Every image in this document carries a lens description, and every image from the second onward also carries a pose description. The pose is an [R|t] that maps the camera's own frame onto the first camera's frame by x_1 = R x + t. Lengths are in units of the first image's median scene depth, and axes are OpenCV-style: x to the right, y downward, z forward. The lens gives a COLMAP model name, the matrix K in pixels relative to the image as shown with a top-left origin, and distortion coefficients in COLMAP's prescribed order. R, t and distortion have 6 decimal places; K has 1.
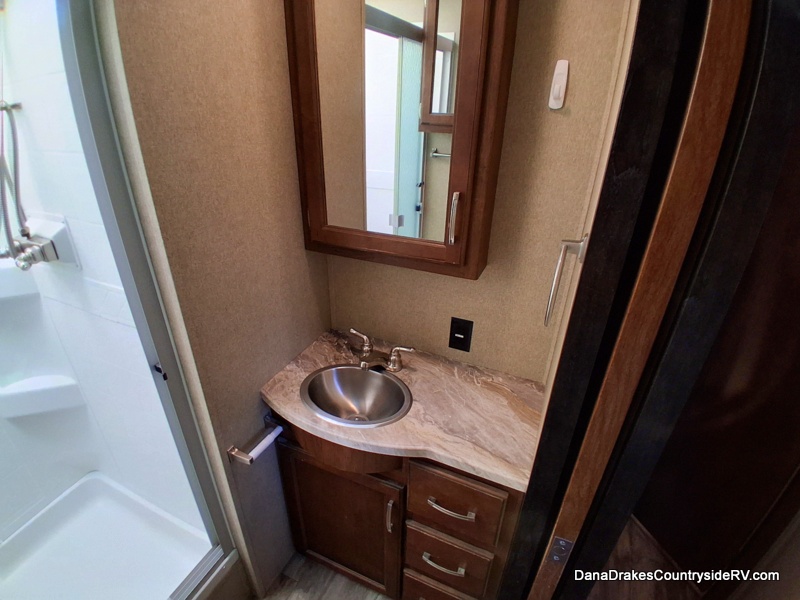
lens RADIAL K [[406.2, 0, 395.0], [0, 406.2, 303.1], [0, 0, 1]] dist [0.016297, -0.060213]
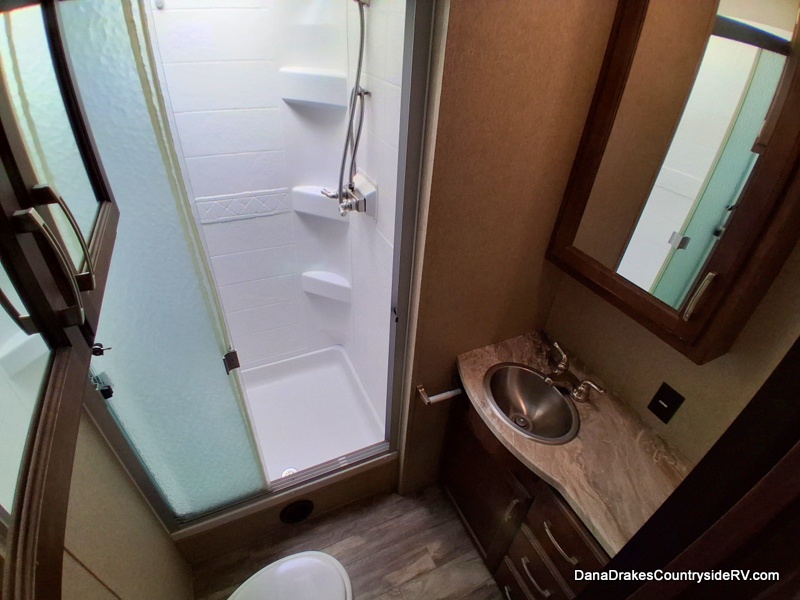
lens RADIAL K [[406.2, 0, 395.0], [0, 406.2, 303.1], [0, 0, 1]] dist [0.016297, -0.060213]
pose [[0.751476, 0.411895, -0.515390, 0.090083], [-0.337681, 0.911226, 0.235880, -0.155682], [0.566794, -0.003220, 0.823853, -0.105035]]
